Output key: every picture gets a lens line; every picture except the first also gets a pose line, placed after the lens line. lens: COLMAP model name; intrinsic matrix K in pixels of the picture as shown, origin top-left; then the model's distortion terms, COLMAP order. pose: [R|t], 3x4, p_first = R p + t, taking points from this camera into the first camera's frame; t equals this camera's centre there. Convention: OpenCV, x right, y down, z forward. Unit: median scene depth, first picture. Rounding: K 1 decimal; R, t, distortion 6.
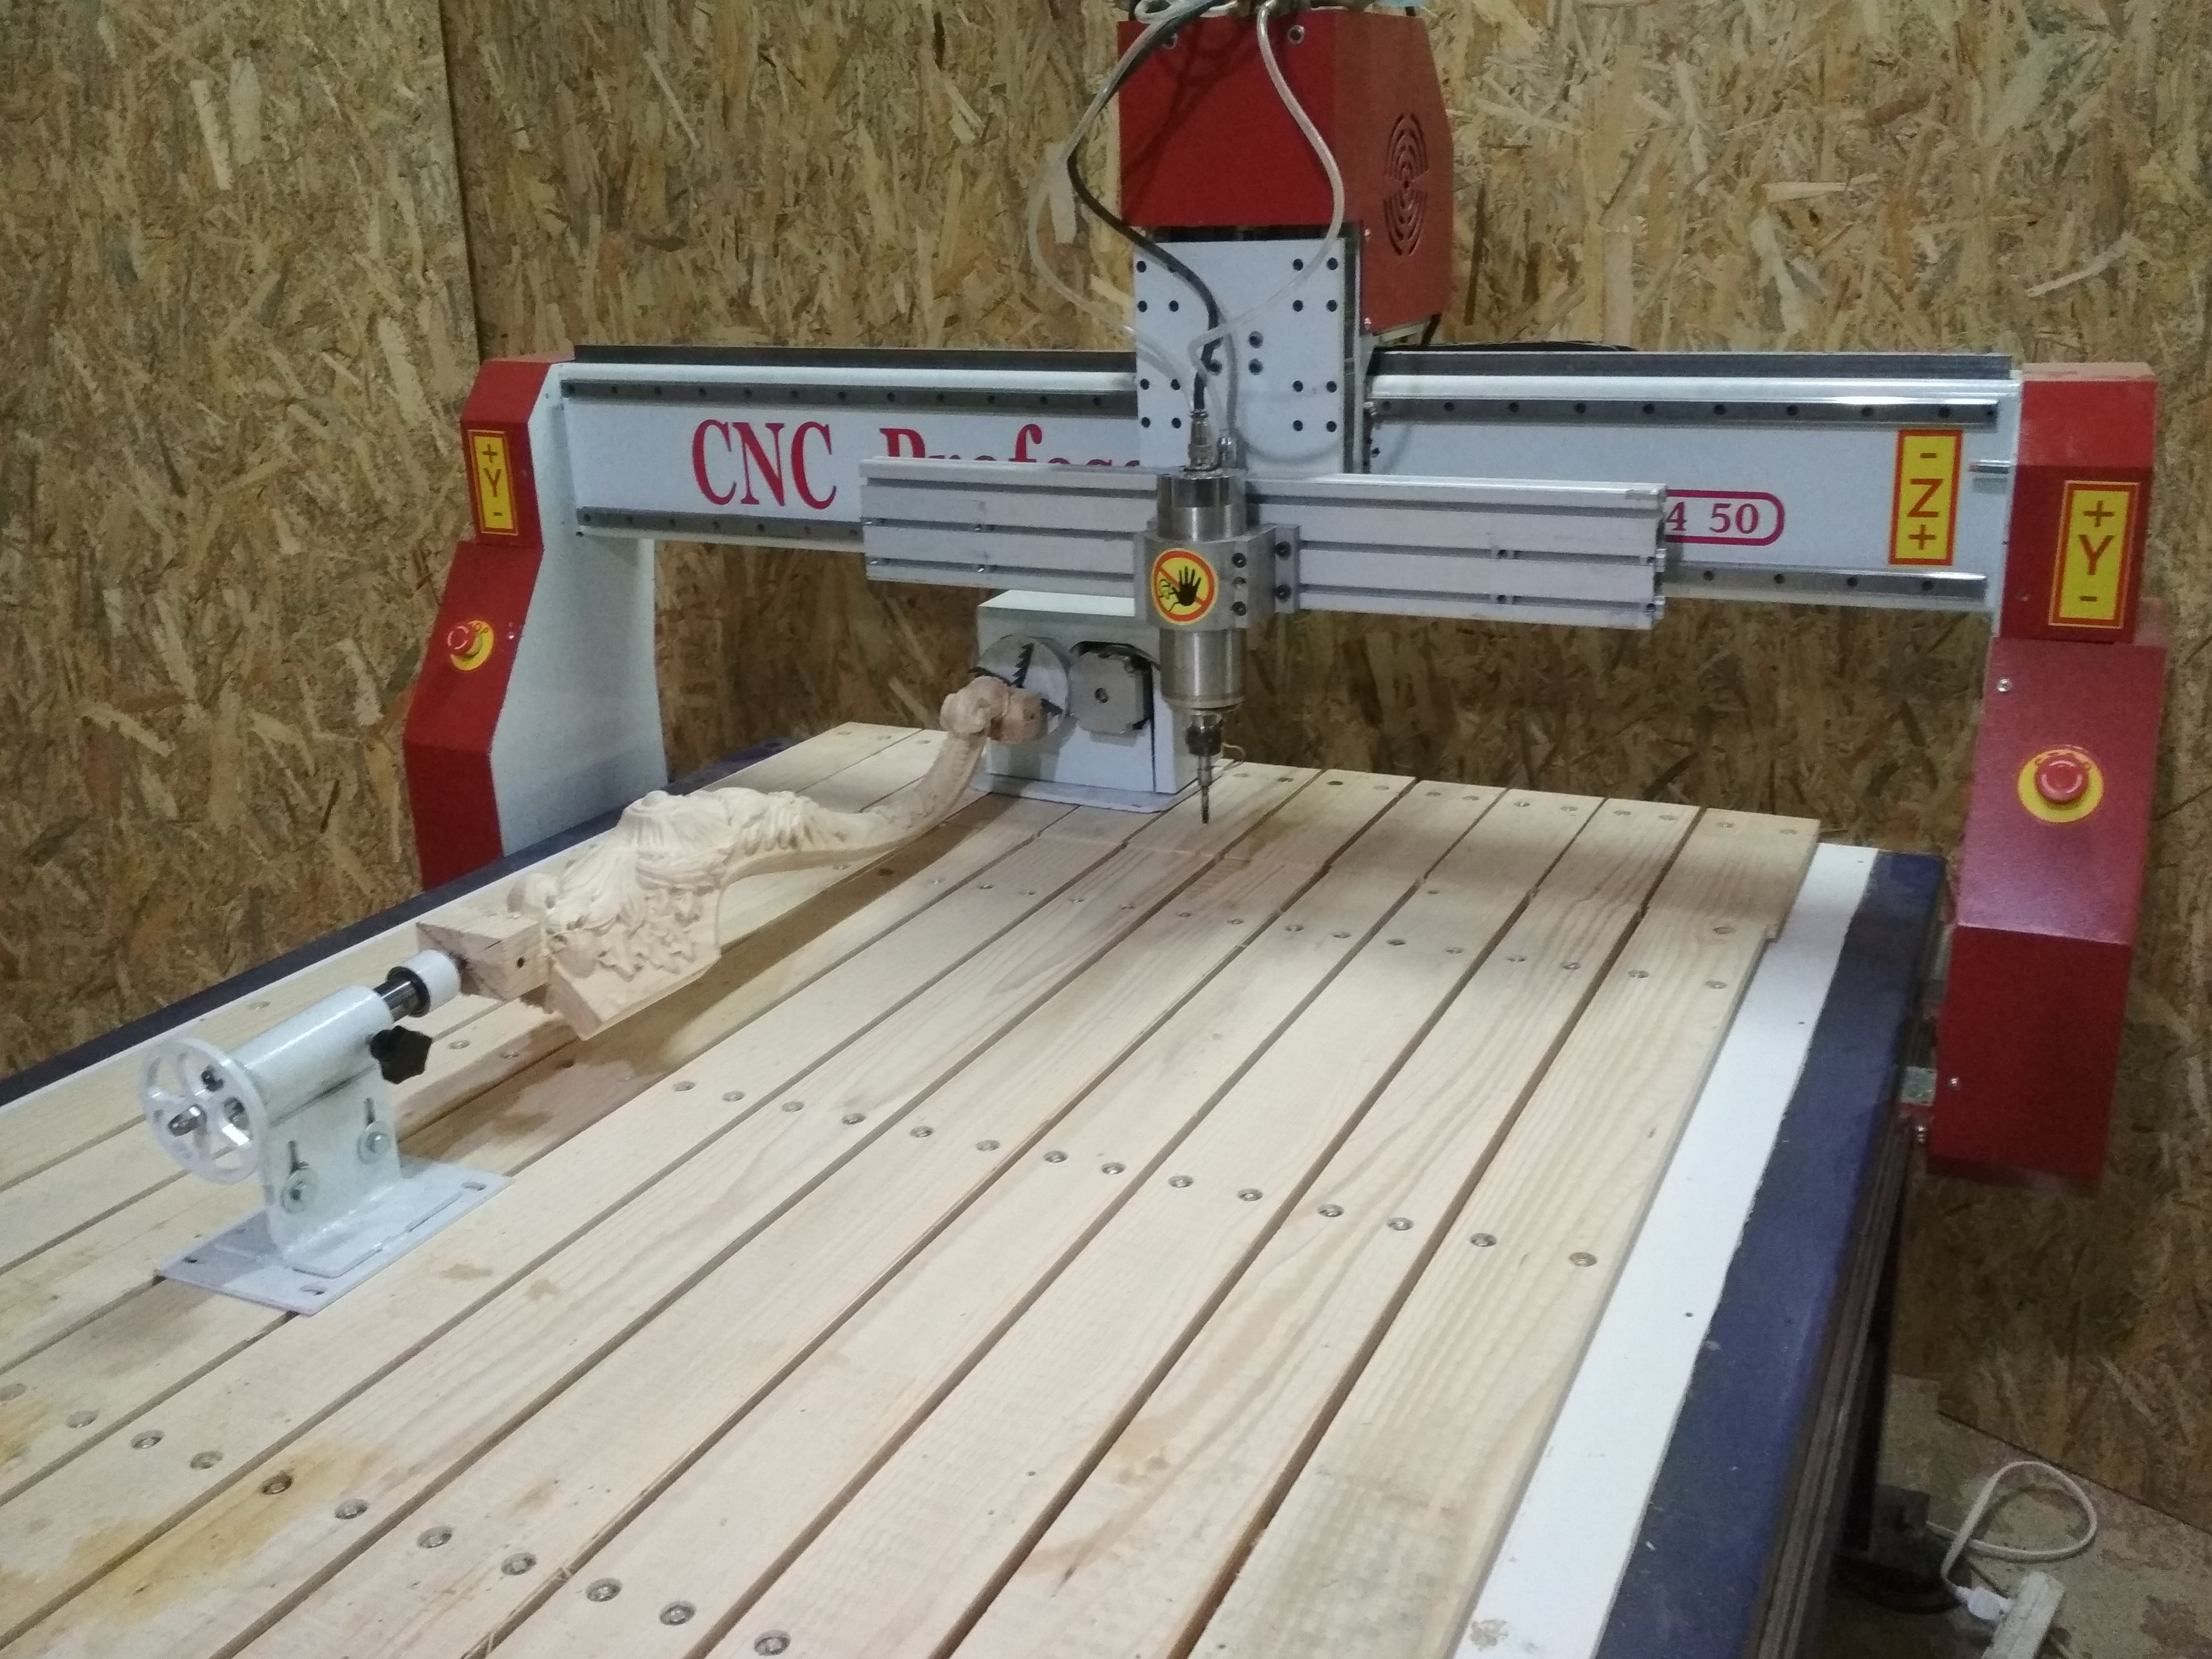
lens RADIAL K [[2024.5, 0, 1105.7], [0, 2024.5, 801.5], [0, 0, 1]] dist [0.113251, -0.270313]
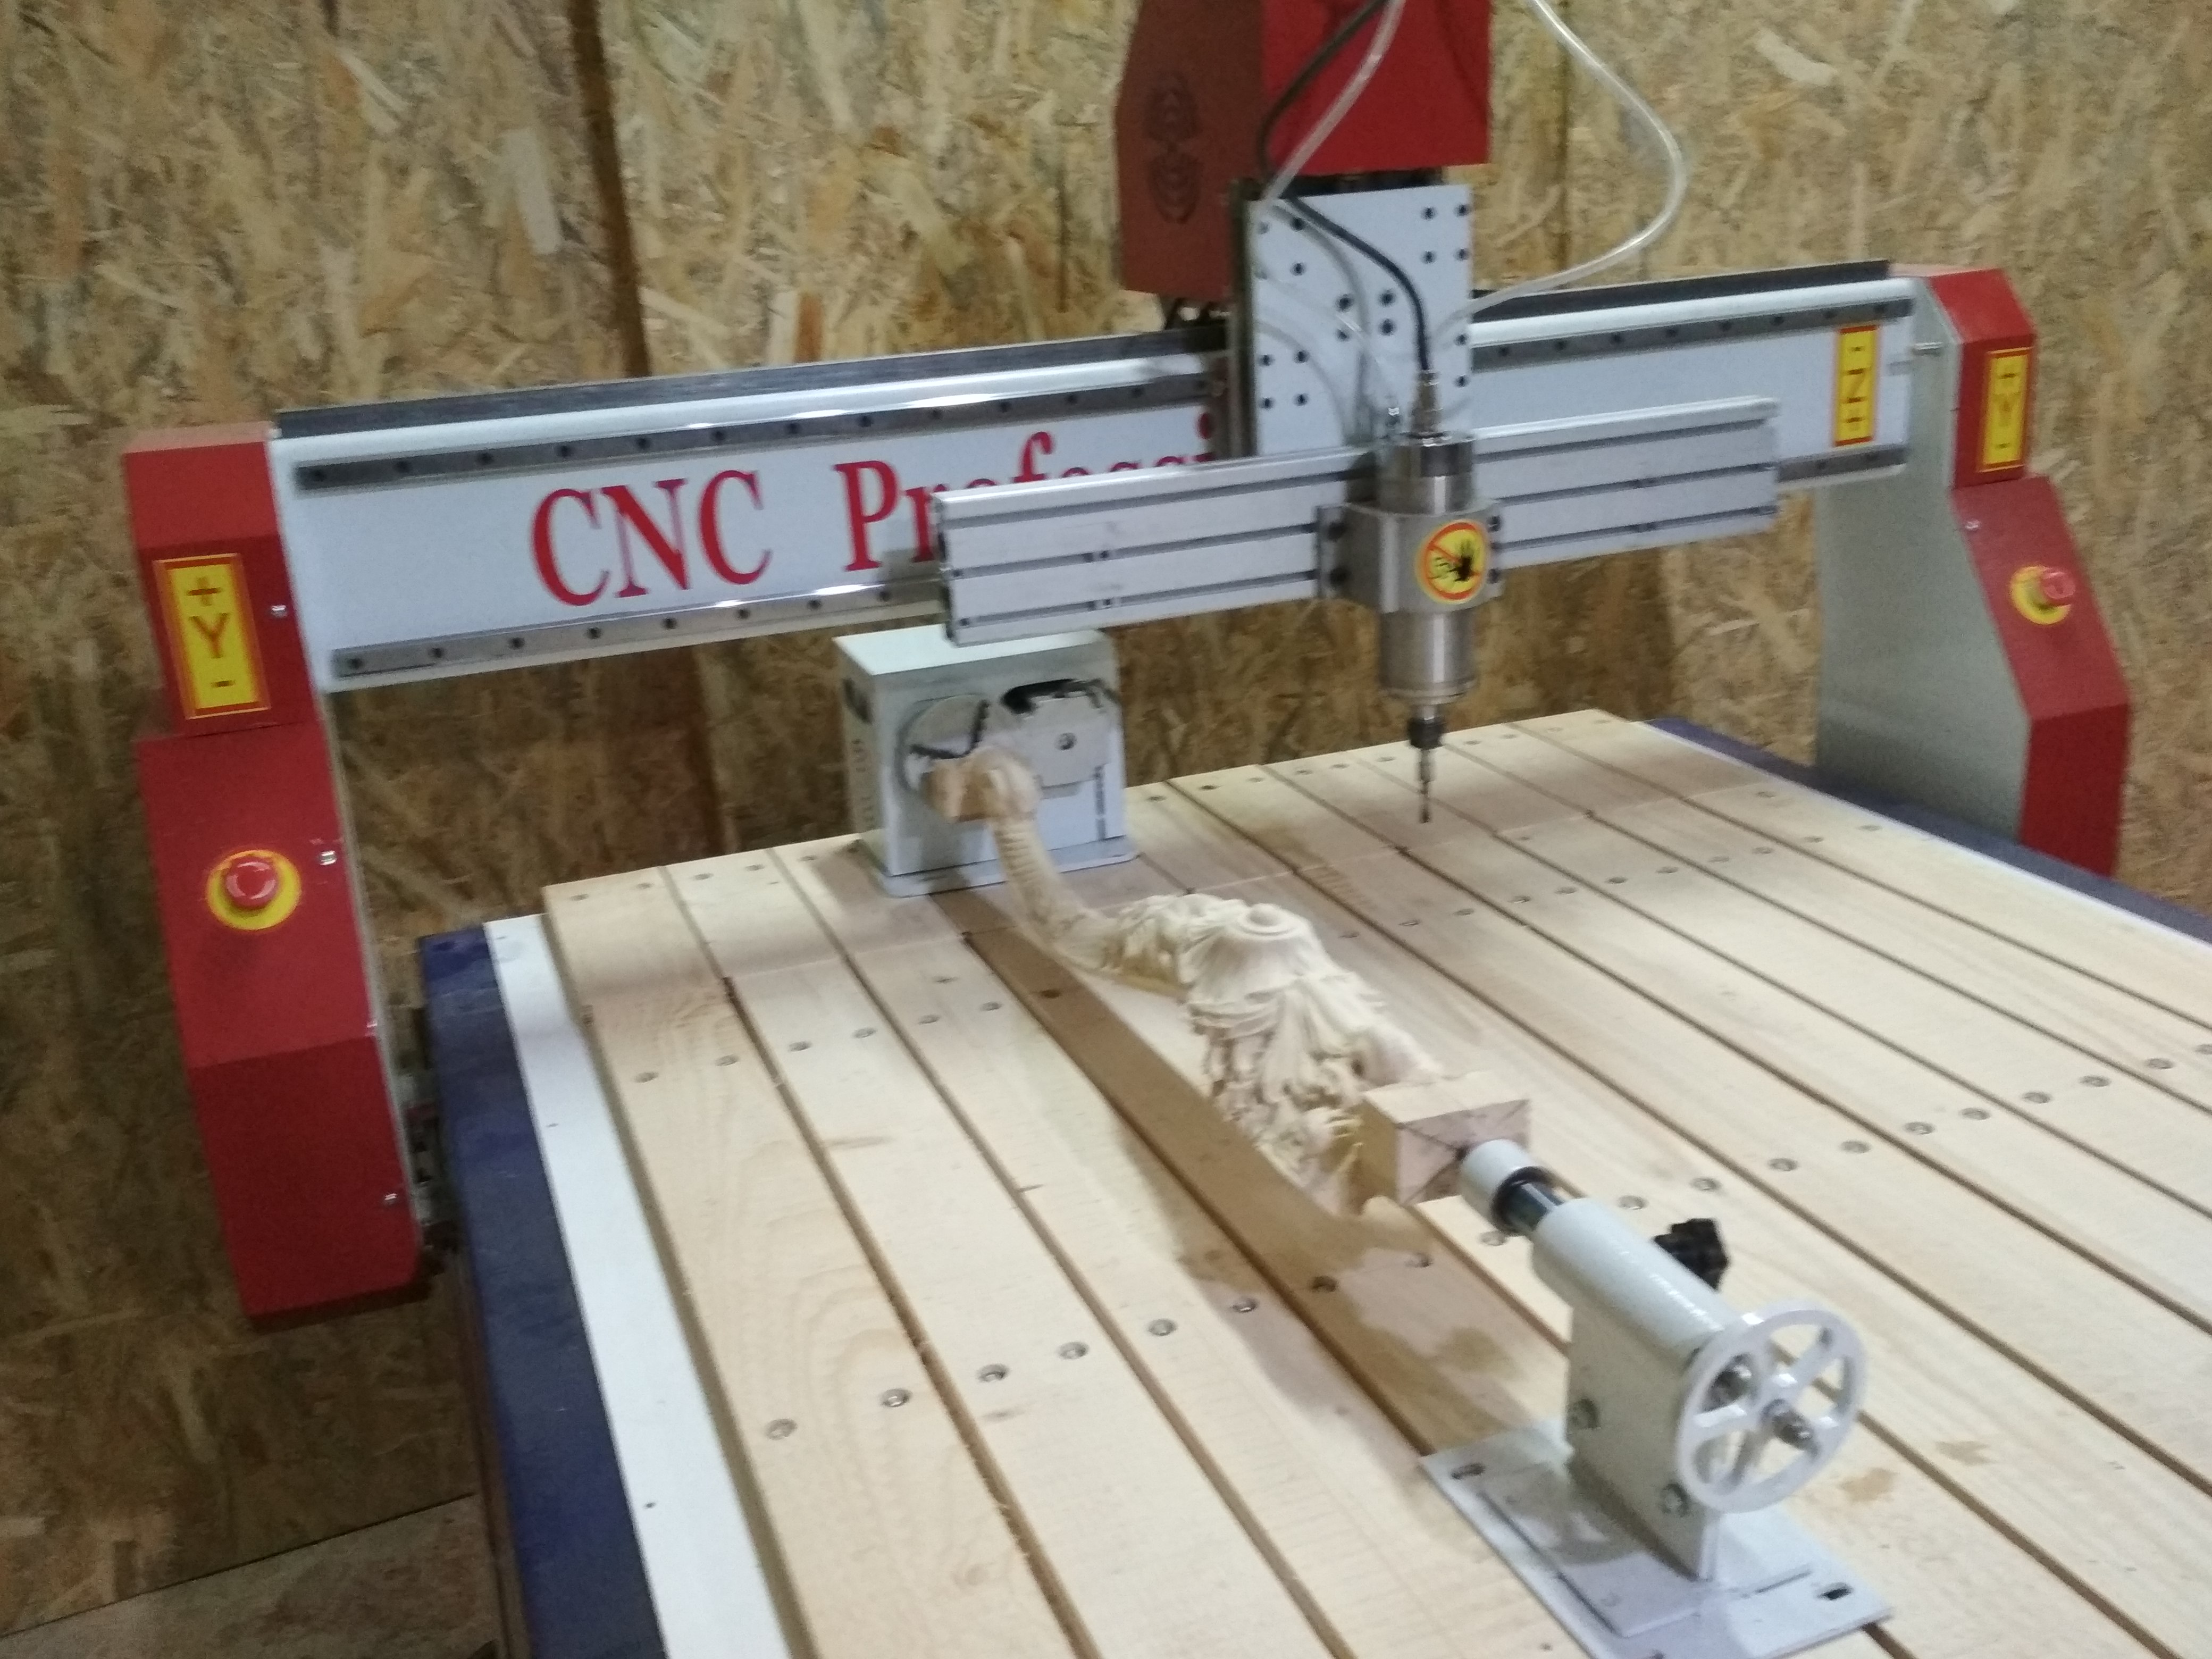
lens RADIAL K [[2046.9, 0, 1088.1], [0, 2046.9, 804.5], [0, 0, 1]] dist [0.112348, -0.247110]
pose [[0.688192, -0.229509, 0.688271, -0.556128], [0.250446, 0.965484, 0.071530, -0.080405], [-0.680932, 0.123149, 0.721919, 0.339690]]
